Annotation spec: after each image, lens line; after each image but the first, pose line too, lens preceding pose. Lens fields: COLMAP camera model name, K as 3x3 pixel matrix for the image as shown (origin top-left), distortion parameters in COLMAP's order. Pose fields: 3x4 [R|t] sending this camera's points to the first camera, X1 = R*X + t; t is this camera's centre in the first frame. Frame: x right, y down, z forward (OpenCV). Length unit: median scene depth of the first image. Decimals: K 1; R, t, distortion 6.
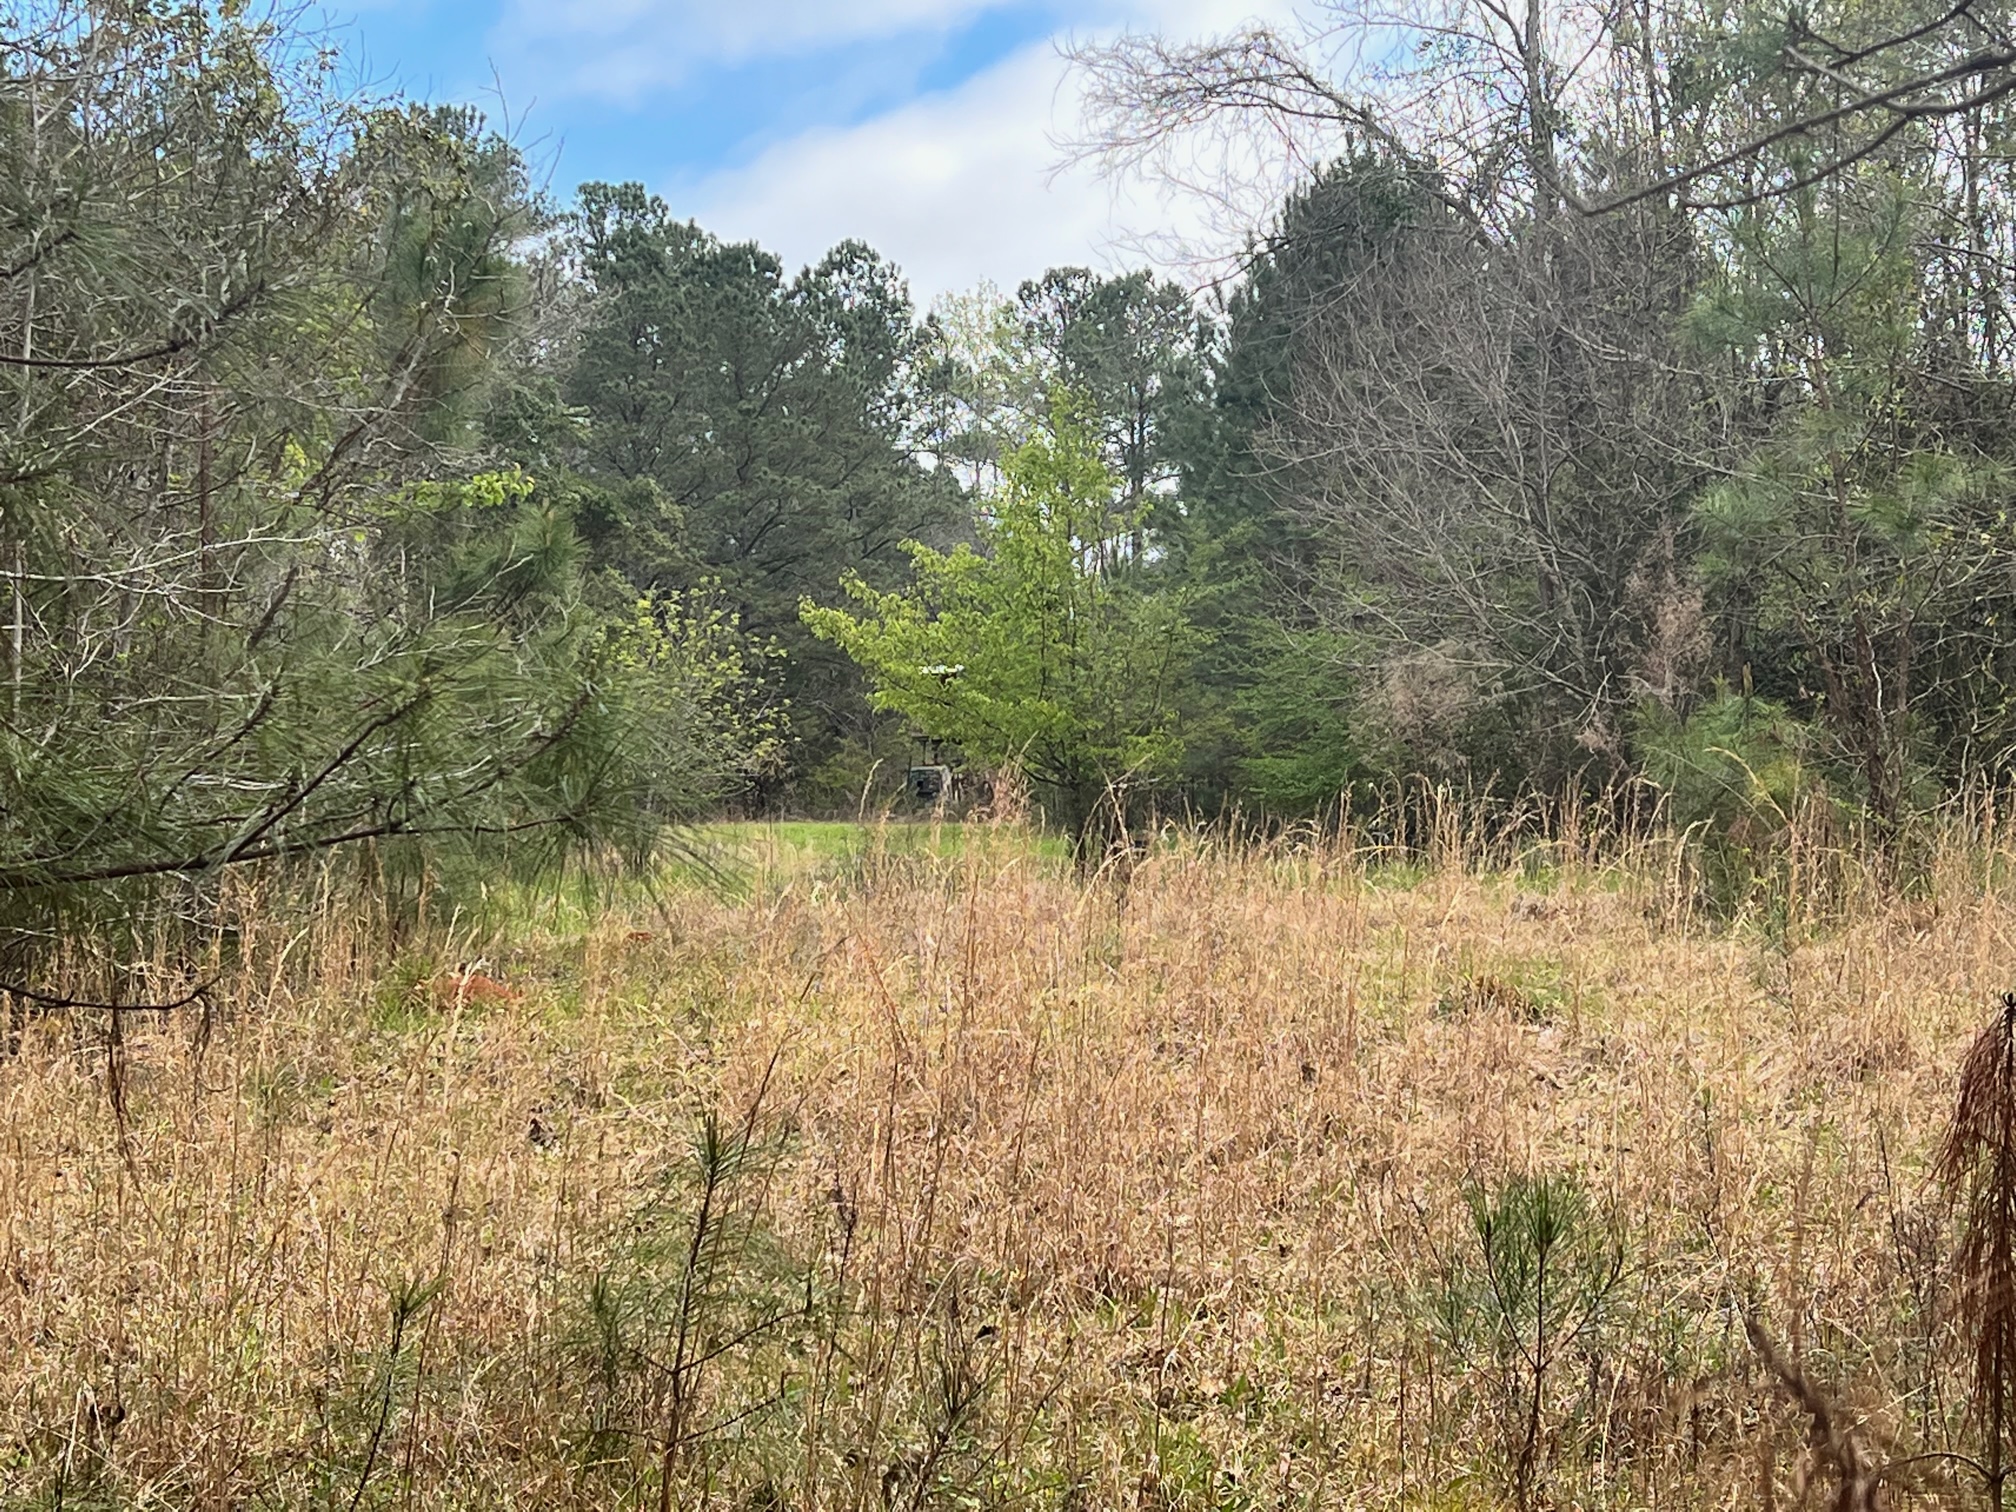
lens RADIAL K [[3583.0, 0, 1007.9], [0, 3583.0, 756.3], [0, 0, 1]] dist [-0.001504, 0.000000]
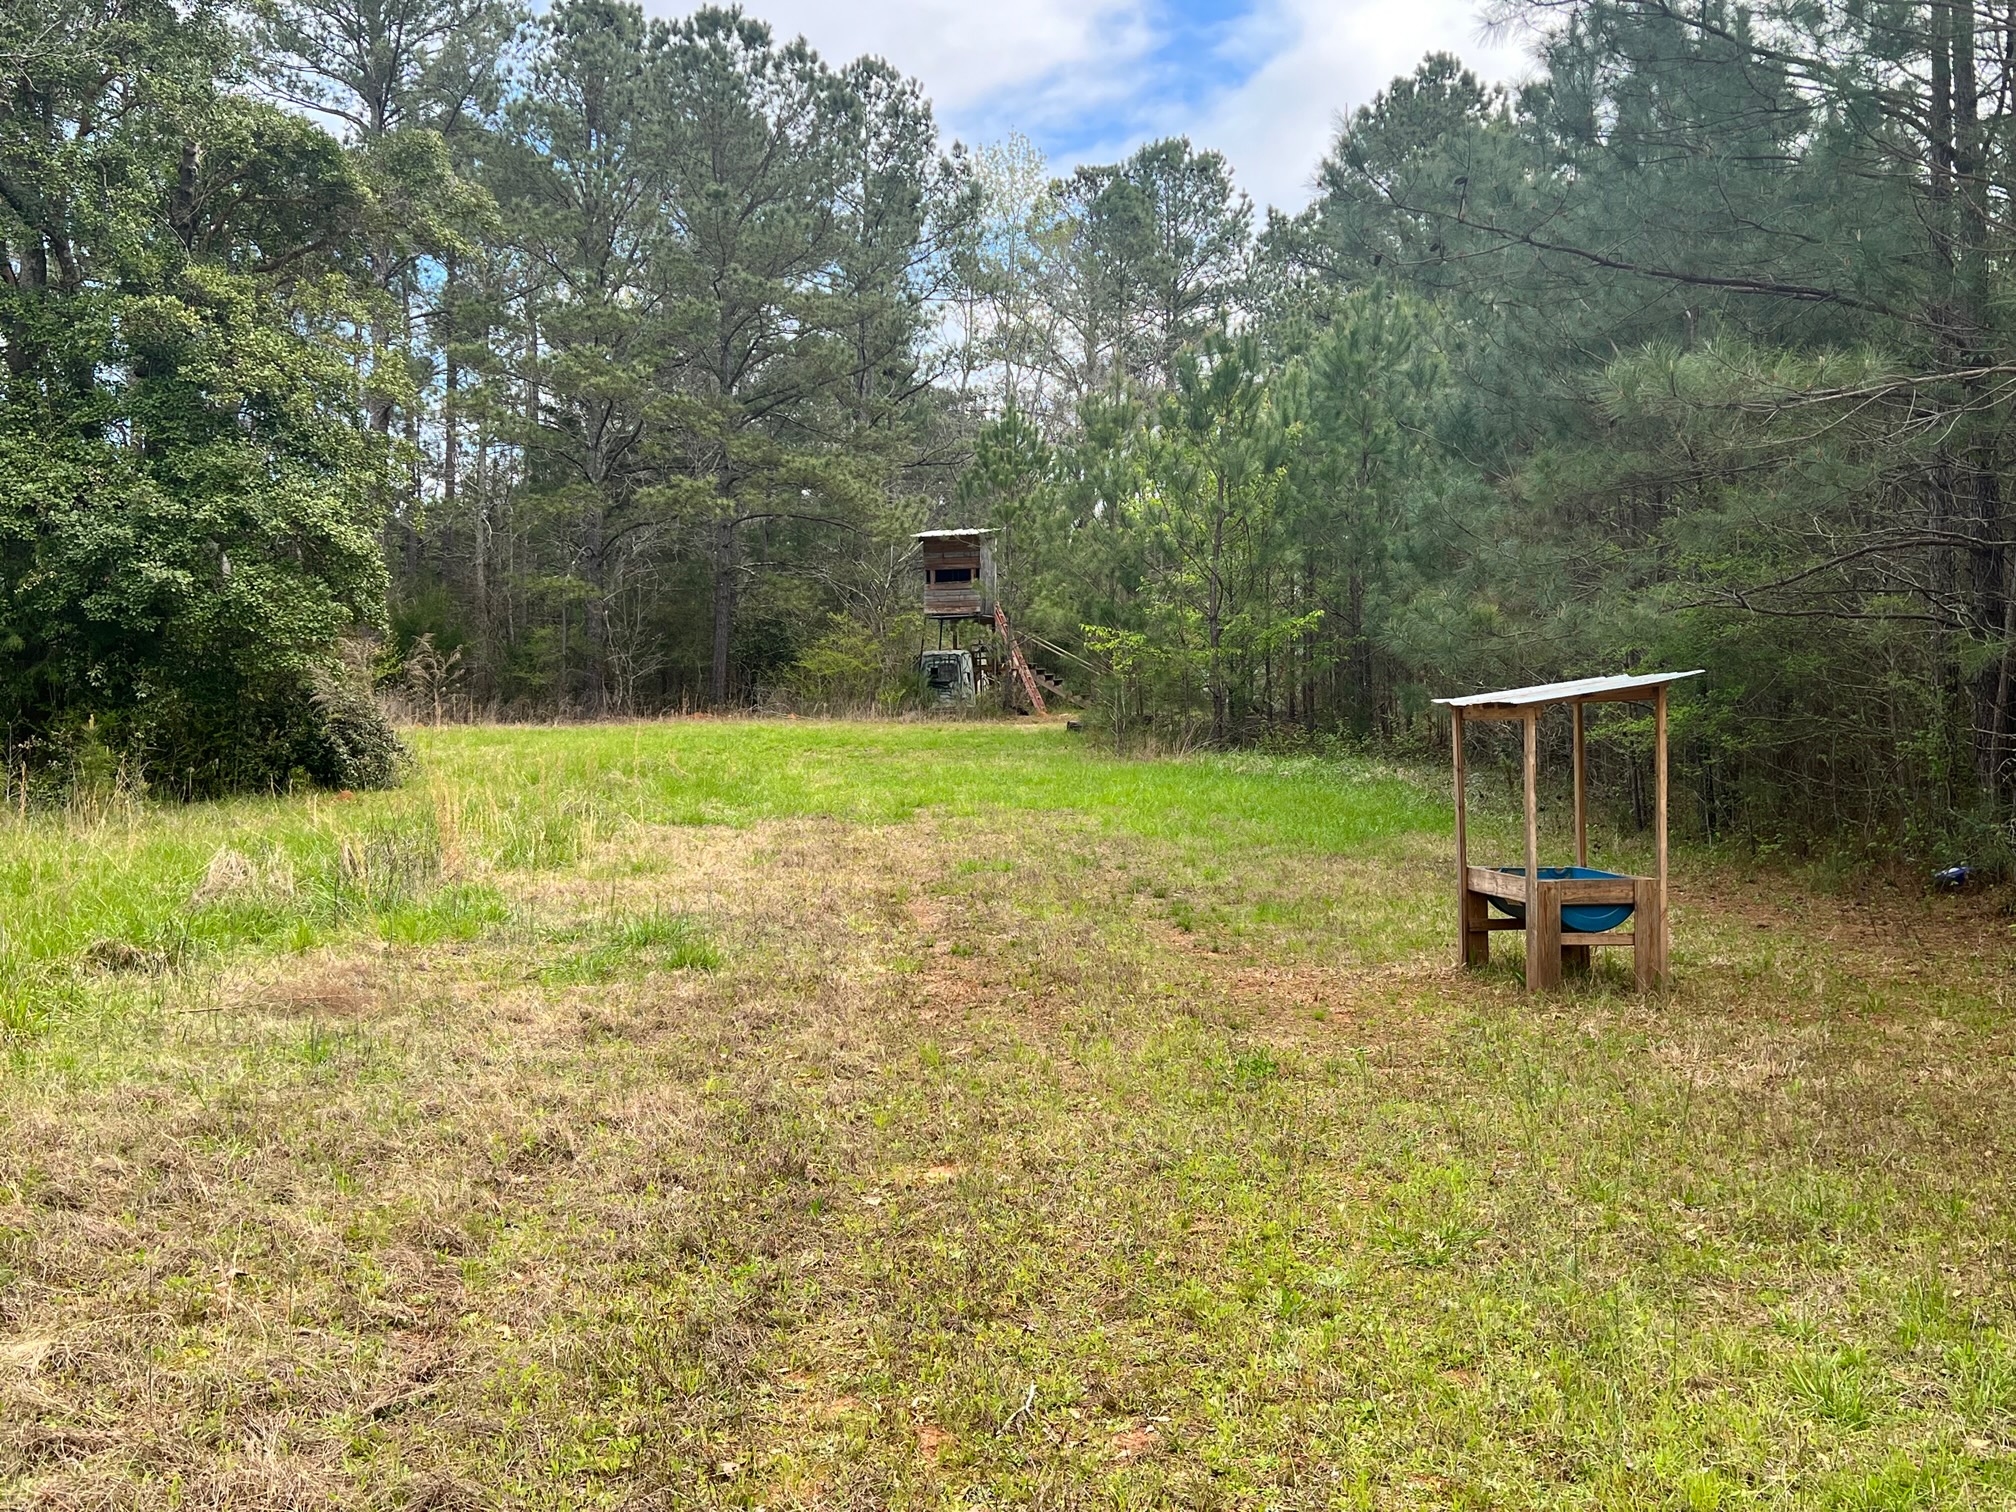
lens RADIAL K [[2055.7, 0, 1006.4], [0, 2055.7, 755.9], [0, 0, 1]] dist [-0.000118, 0.000000]
pose [[0.999925, 0.009855, -0.007316, -0.003973], [-0.009447, 0.998511, 0.053729, 0.001535], [0.007835, -0.053656, 0.998529, 0.481843]]
